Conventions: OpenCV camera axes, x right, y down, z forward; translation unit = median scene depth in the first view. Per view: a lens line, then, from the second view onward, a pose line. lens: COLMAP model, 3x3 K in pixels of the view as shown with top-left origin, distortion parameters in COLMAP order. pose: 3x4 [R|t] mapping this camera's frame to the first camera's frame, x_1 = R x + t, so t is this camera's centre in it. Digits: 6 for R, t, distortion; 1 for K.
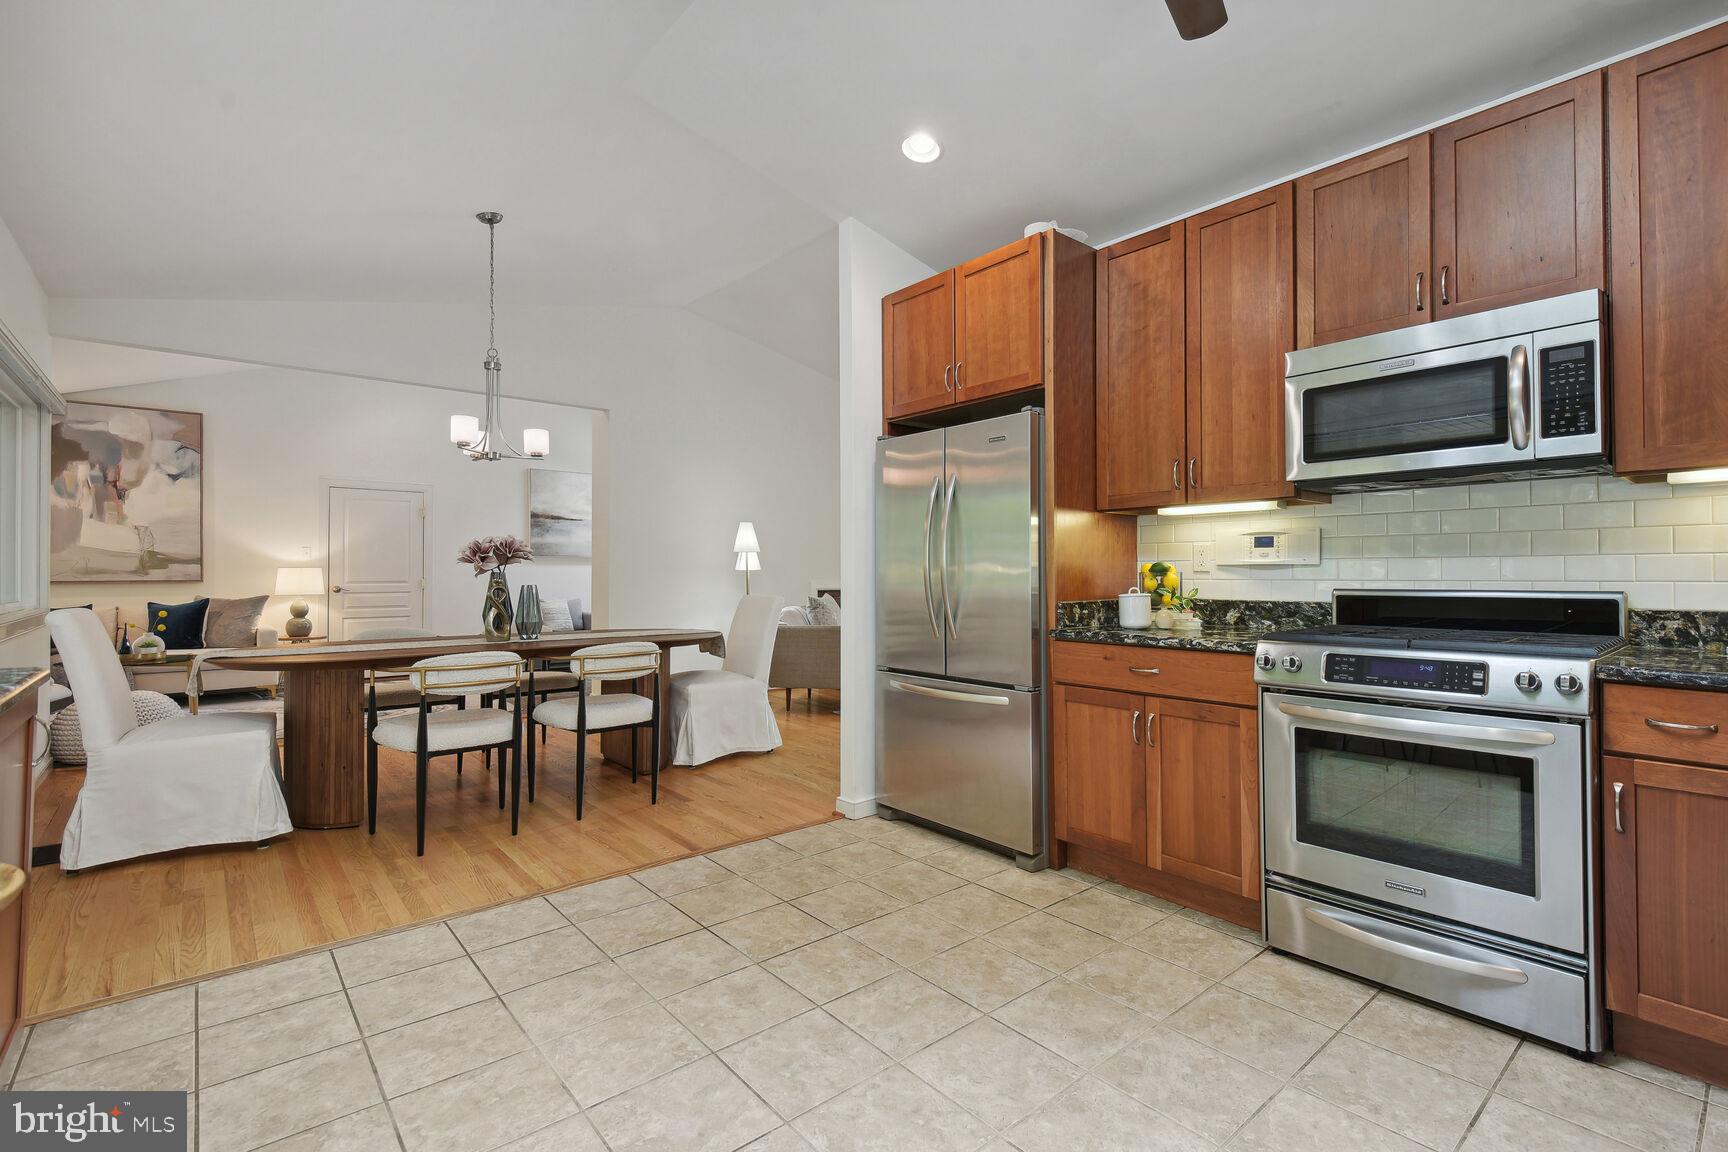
lens RADIAL K [[794.1, 0, 853.6], [0, 794.1, 572.1], [0, 0, 1]] dist [0.013467, -0.005319]
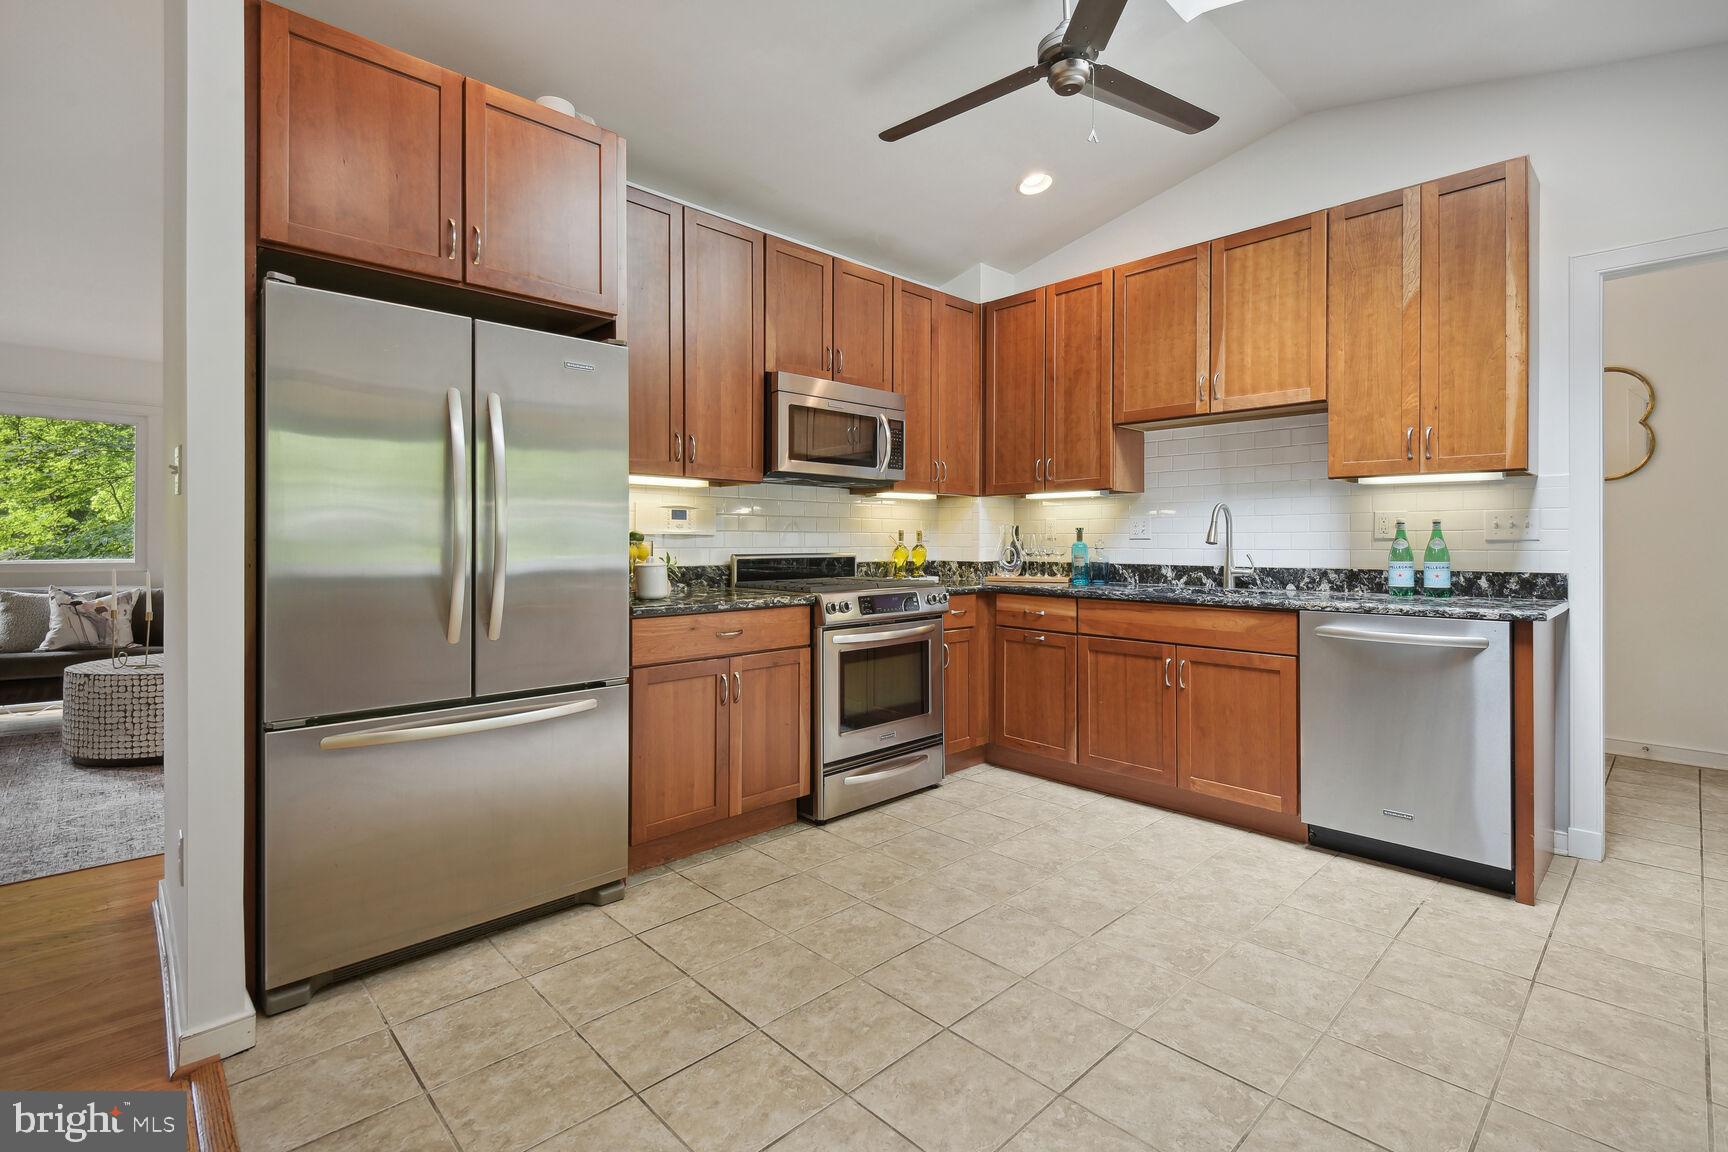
lens RADIAL K [[794.1, 0, 903.9], [0, 794.1, 540.5], [0, 0, 1]] dist [0.013467, -0.005319]
pose [[-0.109245, 0.002570, 0.994012, -0.946212], [-0.003645, 0.999989, -0.002986, 0.001859], [-0.994008, -0.003949, -0.109234, 1.171362]]
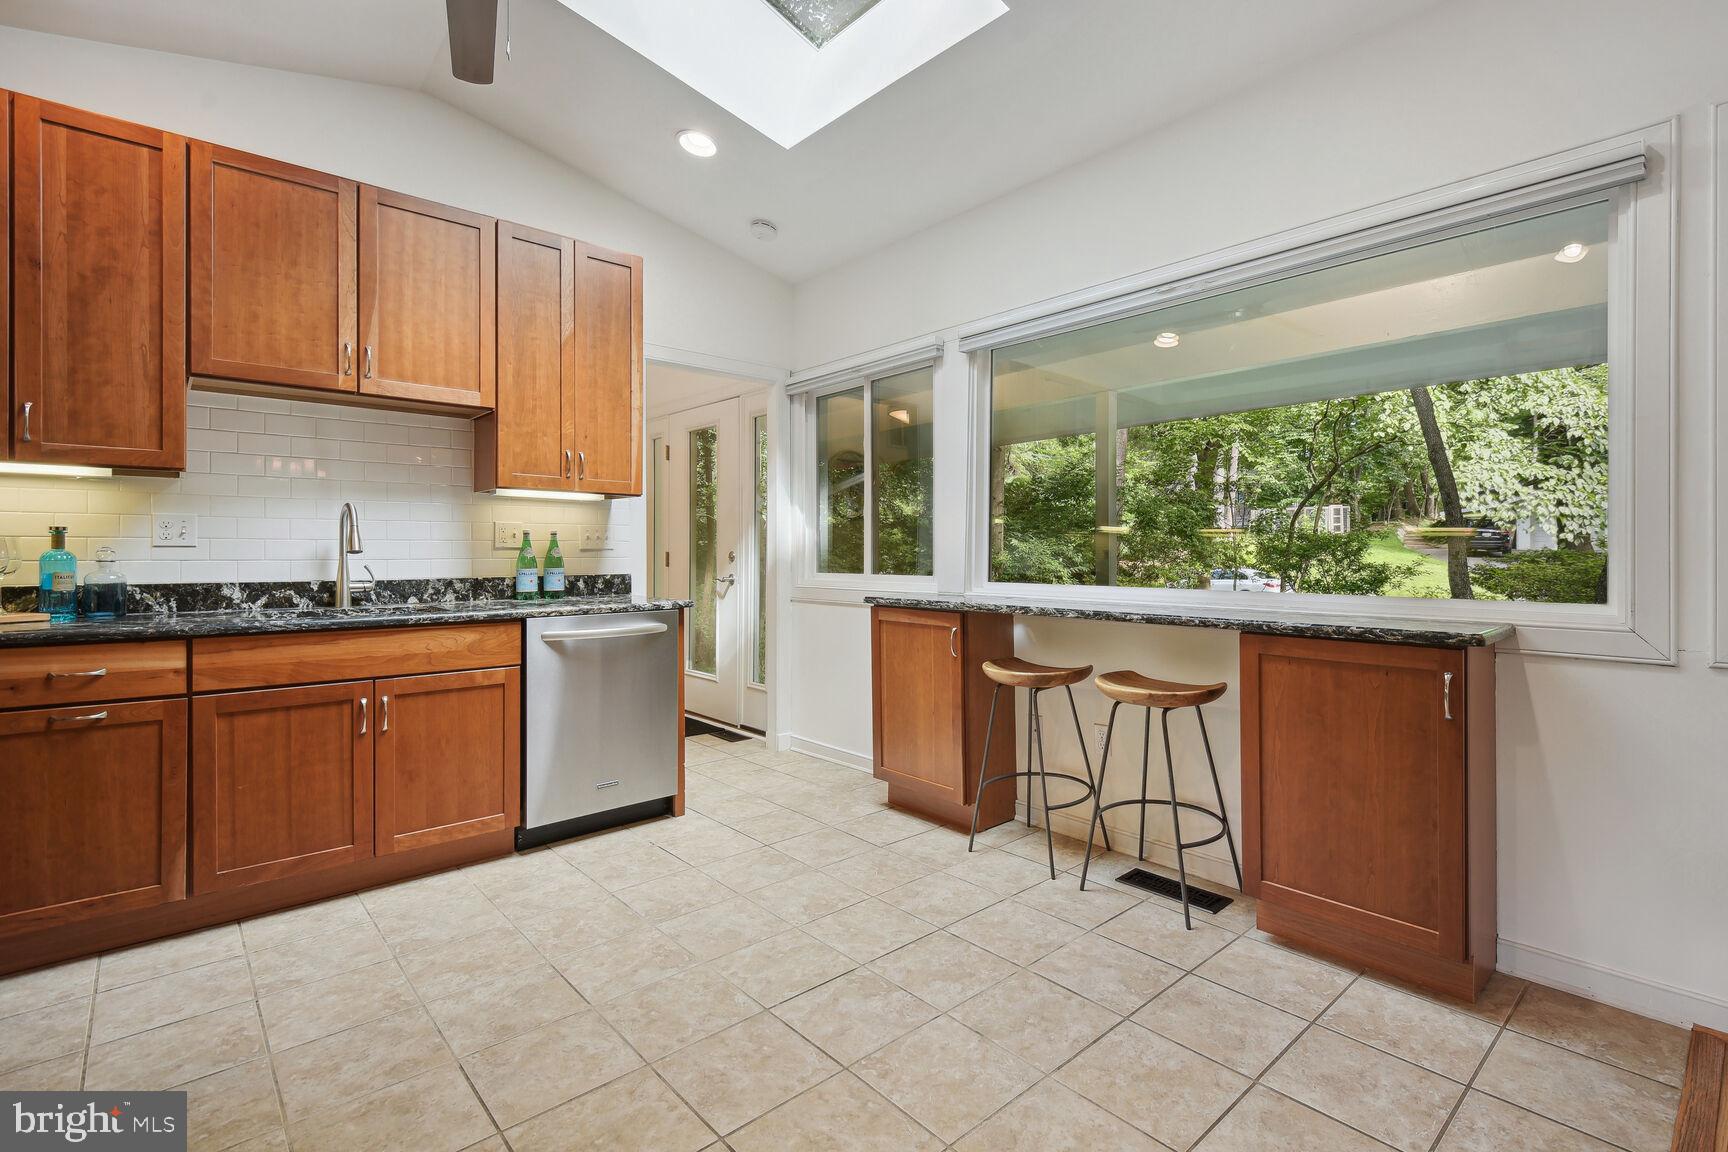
lens RADIAL K [[794.1, 0, 881.3], [0, 794.1, 553.0], [0, 0, 1]] dist [0.013467, -0.005319]
pose [[-0.998685, 0.003468, -0.051159, -0.158370], [0.003635, 0.999988, -0.003173, 0.009531], [0.051147, -0.003354, -0.998685, 1.779091]]
